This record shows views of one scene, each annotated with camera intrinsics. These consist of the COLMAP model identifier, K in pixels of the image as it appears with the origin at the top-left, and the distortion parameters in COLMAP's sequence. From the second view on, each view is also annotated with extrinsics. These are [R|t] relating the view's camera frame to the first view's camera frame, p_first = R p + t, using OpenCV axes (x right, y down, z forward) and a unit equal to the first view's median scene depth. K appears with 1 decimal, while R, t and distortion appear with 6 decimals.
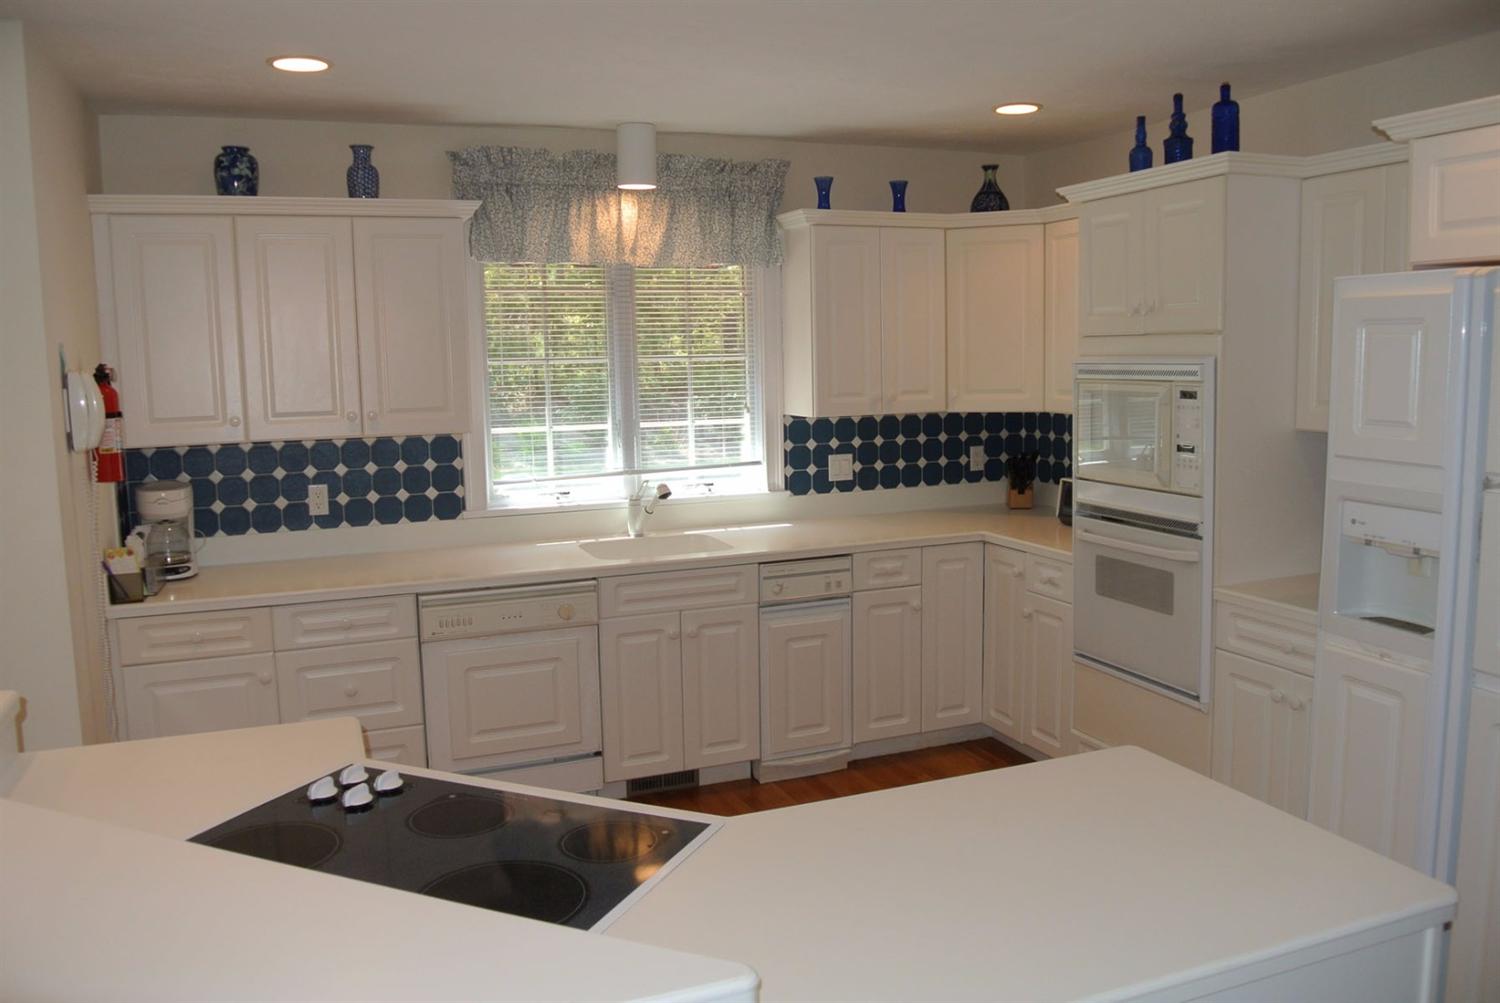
lens RADIAL K [[1150.2, 0, 752.9], [0, 1150.2, 498.1], [0, 0, 1]] dist [-0.079684, 0.026373]
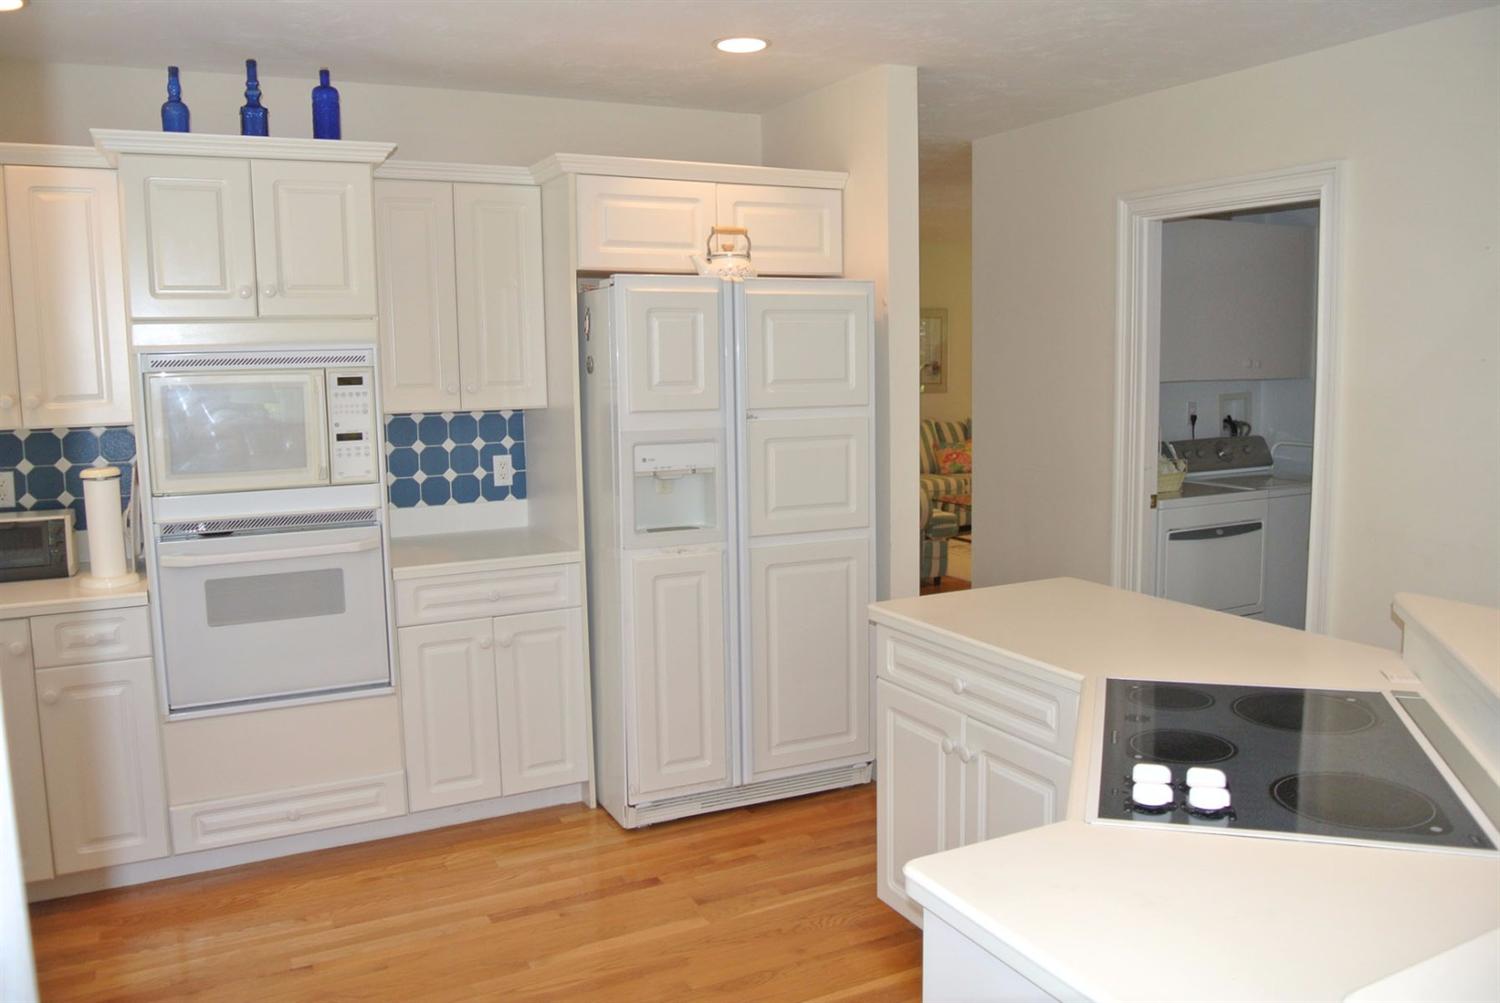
lens RADIAL K [[1150.2, 0, 766.7], [0, 1150.2, 472.9], [0, 0, 1]] dist [-0.079684, 0.026373]
pose [[-0.101619, -0.095142, 0.990263, -0.630320], [0.136833, 0.984619, 0.108642, -0.070582], [-0.985368, 0.146541, -0.087037, 0.745589]]
